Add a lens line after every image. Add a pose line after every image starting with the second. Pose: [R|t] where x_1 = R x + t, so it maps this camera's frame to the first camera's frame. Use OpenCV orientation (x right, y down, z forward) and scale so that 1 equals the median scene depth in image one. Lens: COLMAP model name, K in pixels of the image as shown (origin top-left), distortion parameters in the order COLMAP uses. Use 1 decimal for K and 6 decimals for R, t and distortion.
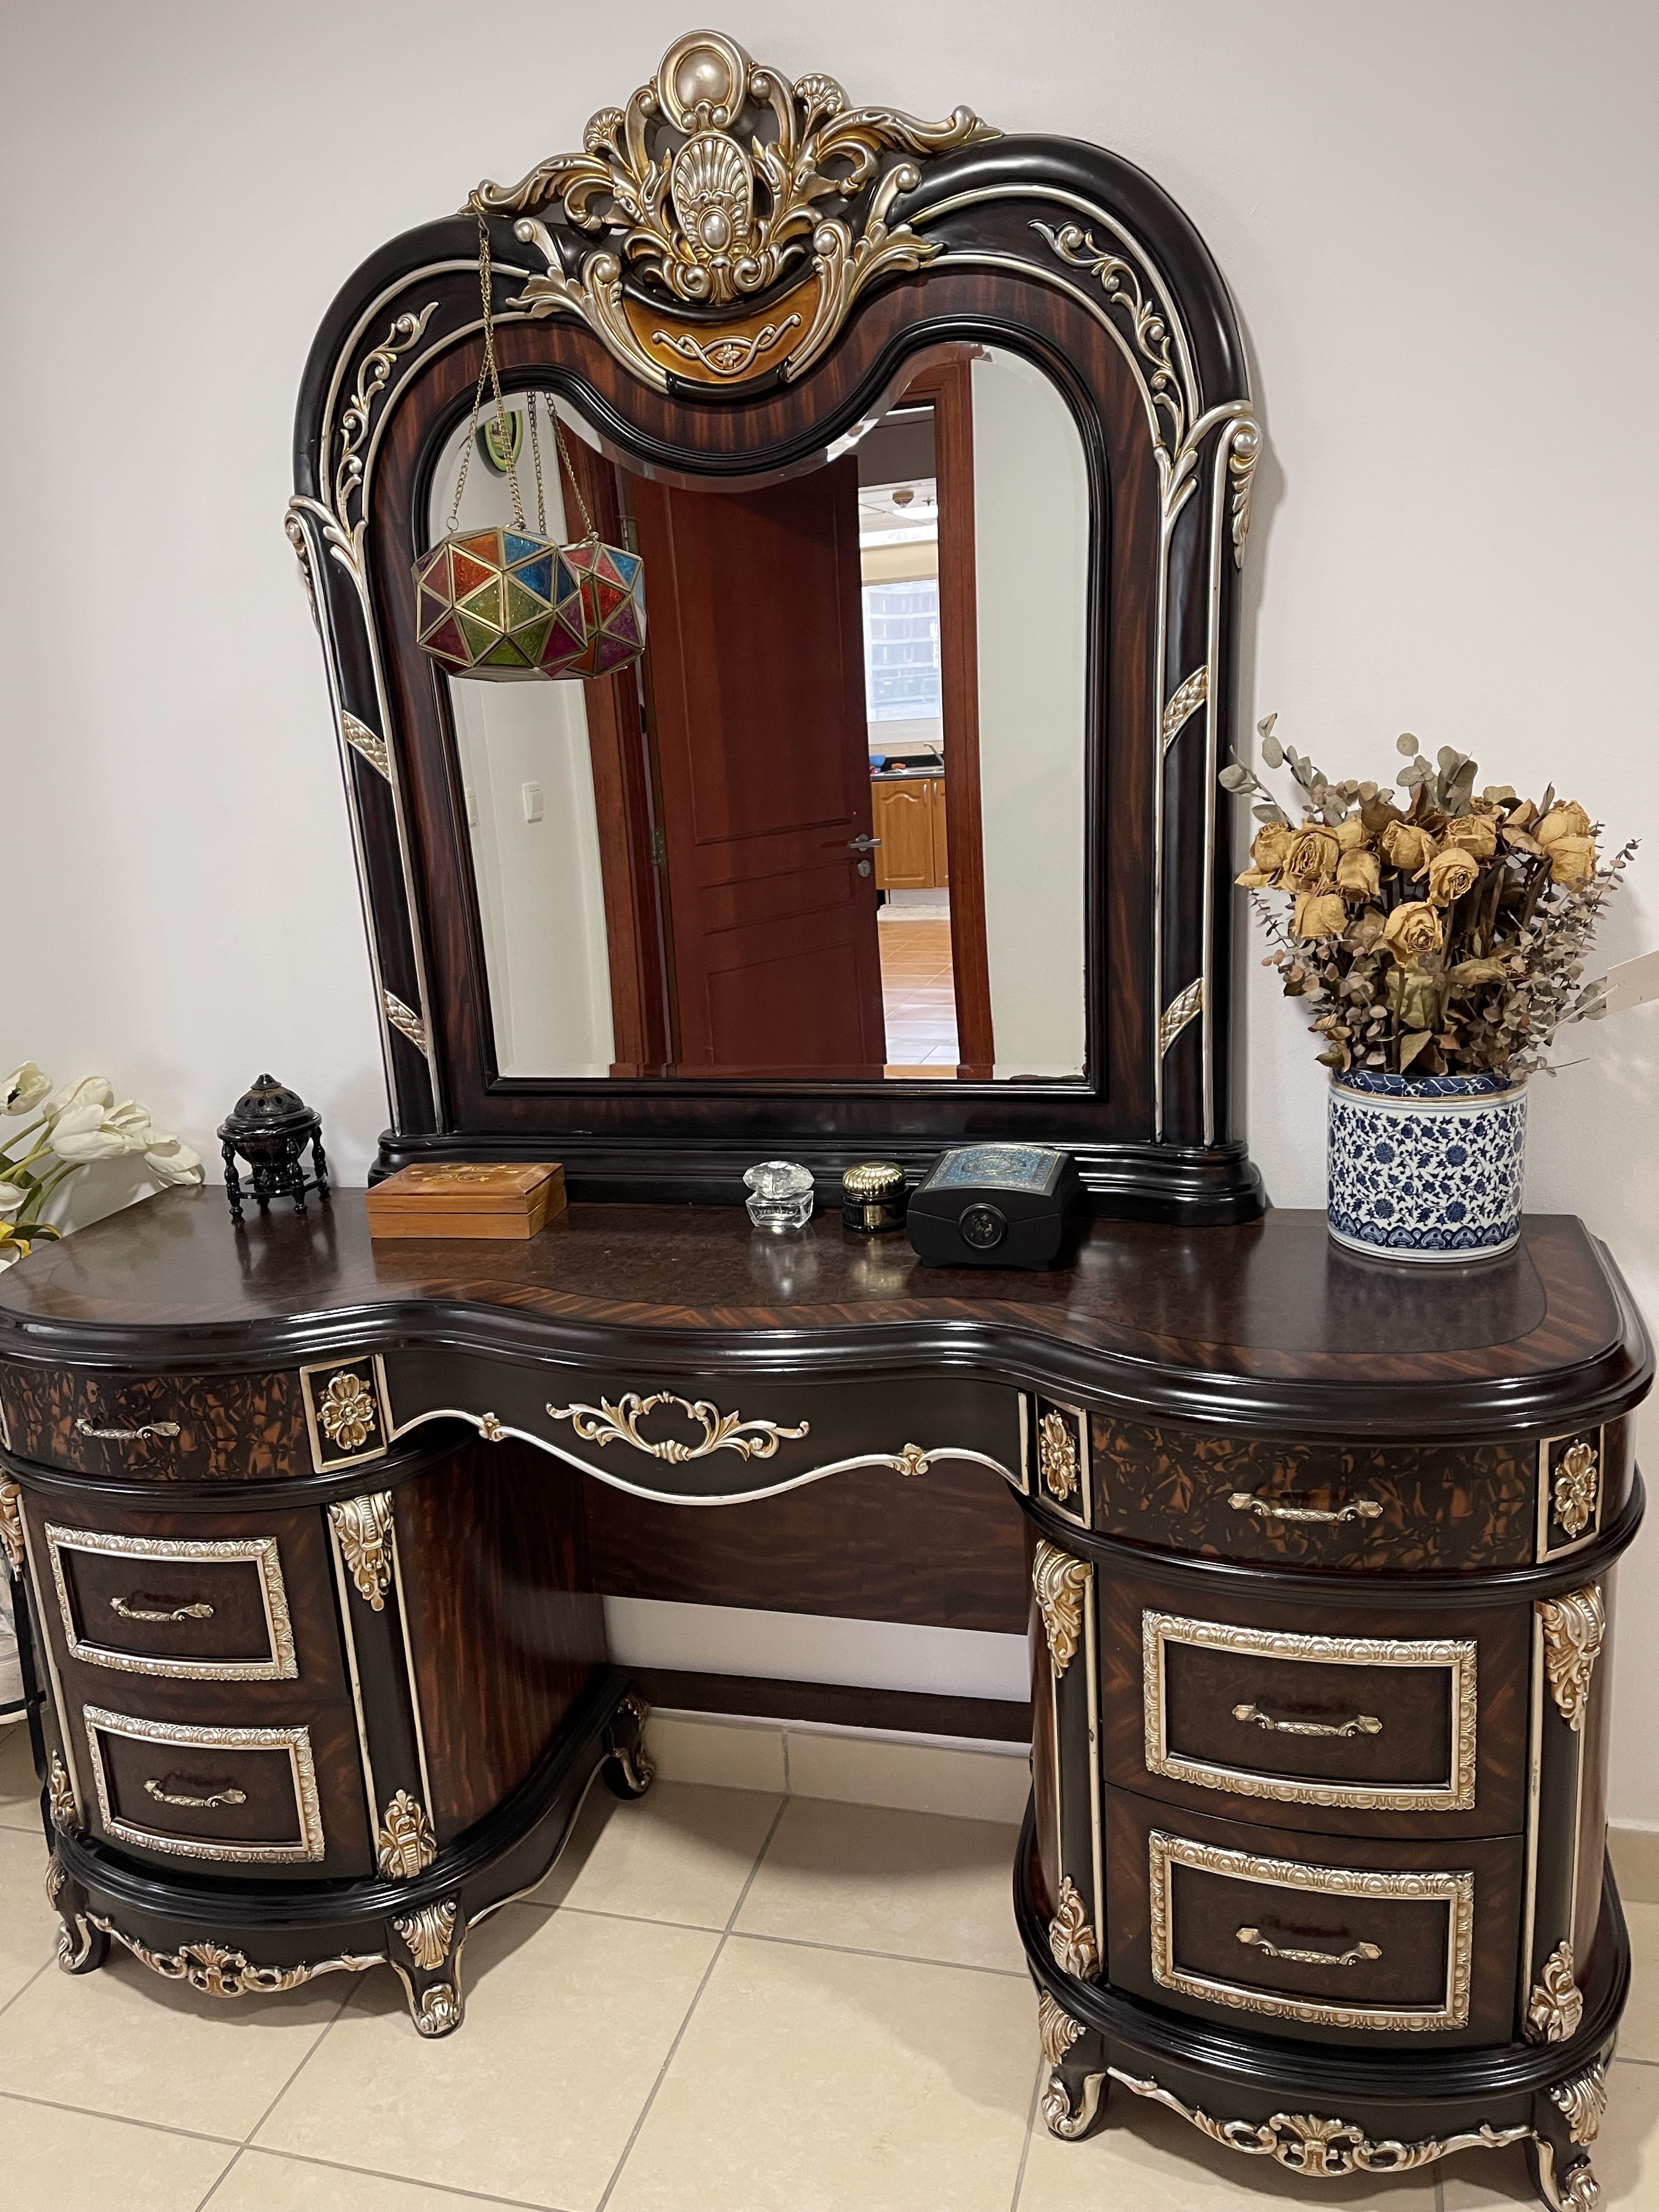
lens RADIAL K [[1651.0, 0, 829.2], [0, 1651.0, 1121.4], [0, 0, 1]] dist [0.066782, -0.084917]
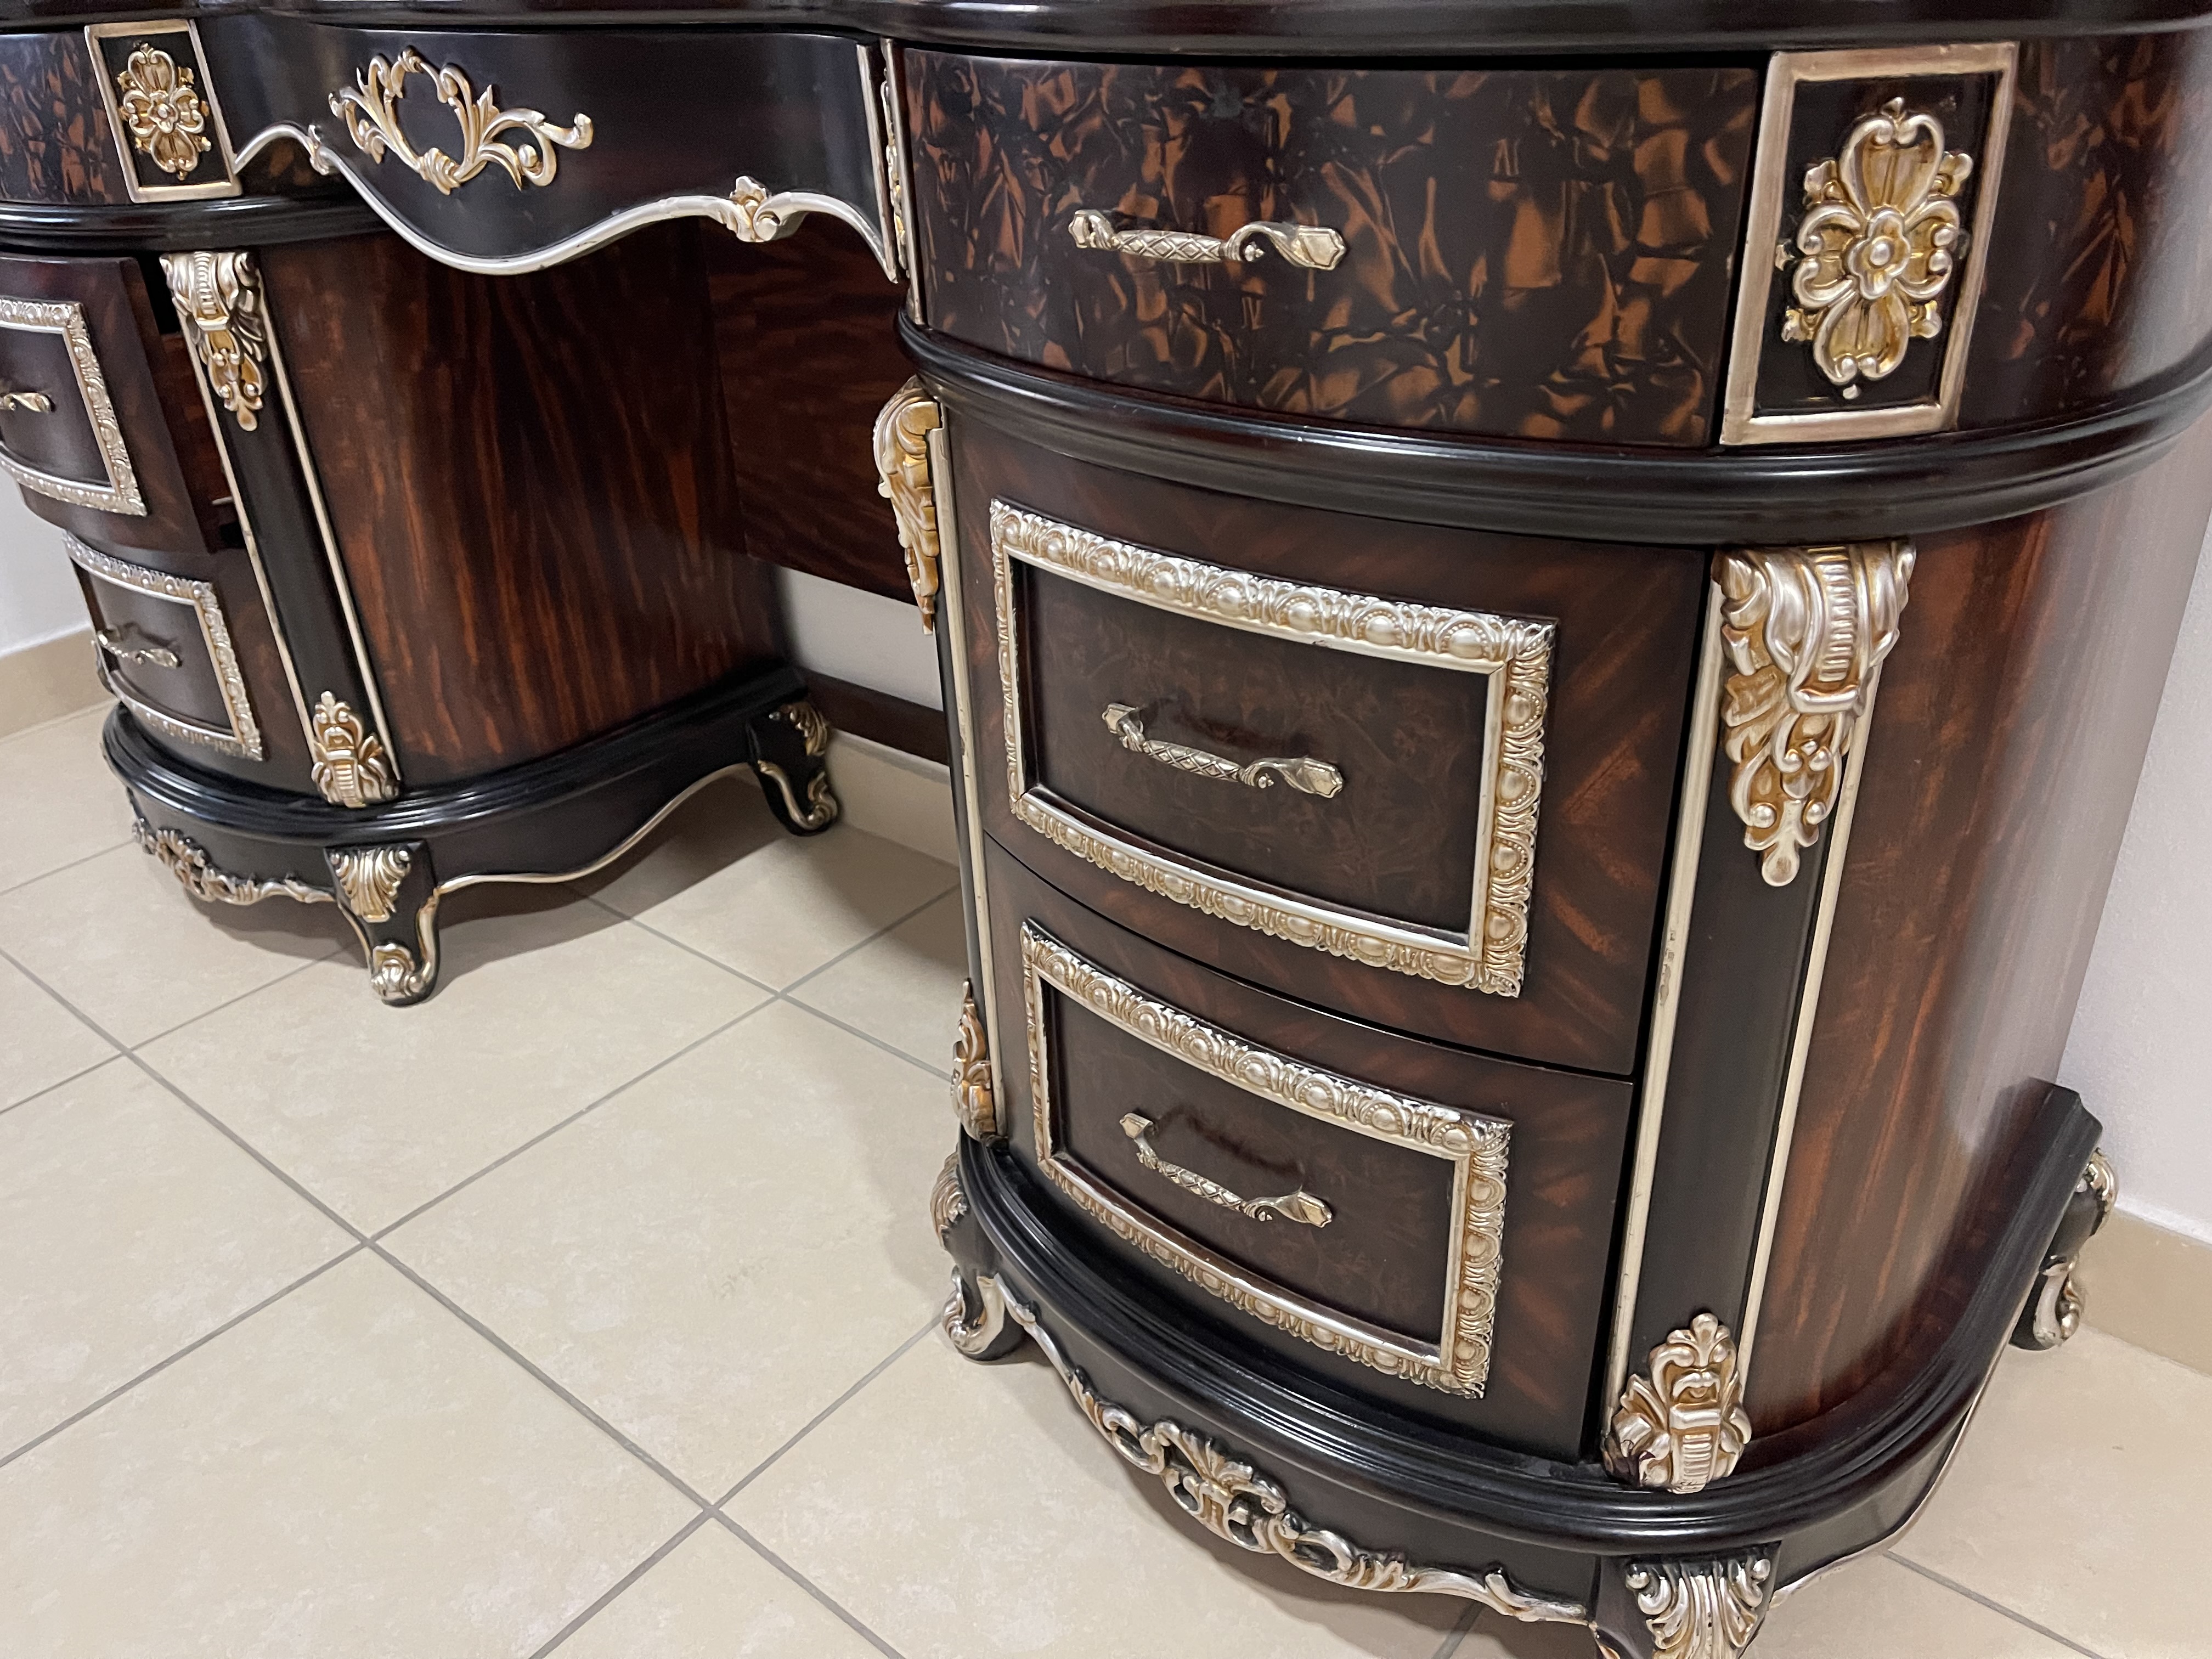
lens RADIAL K [[1651.0, 0, 1124.6], [0, 1651.0, 836.1], [0, 0, 1]] dist [0.066782, -0.084917]
pose [[0.910744, 0.215660, -0.352188, 0.446779], [-0.112422, 0.950078, 0.291056, 0.250100], [0.397375, -0.225484, 0.889522, 0.564728]]
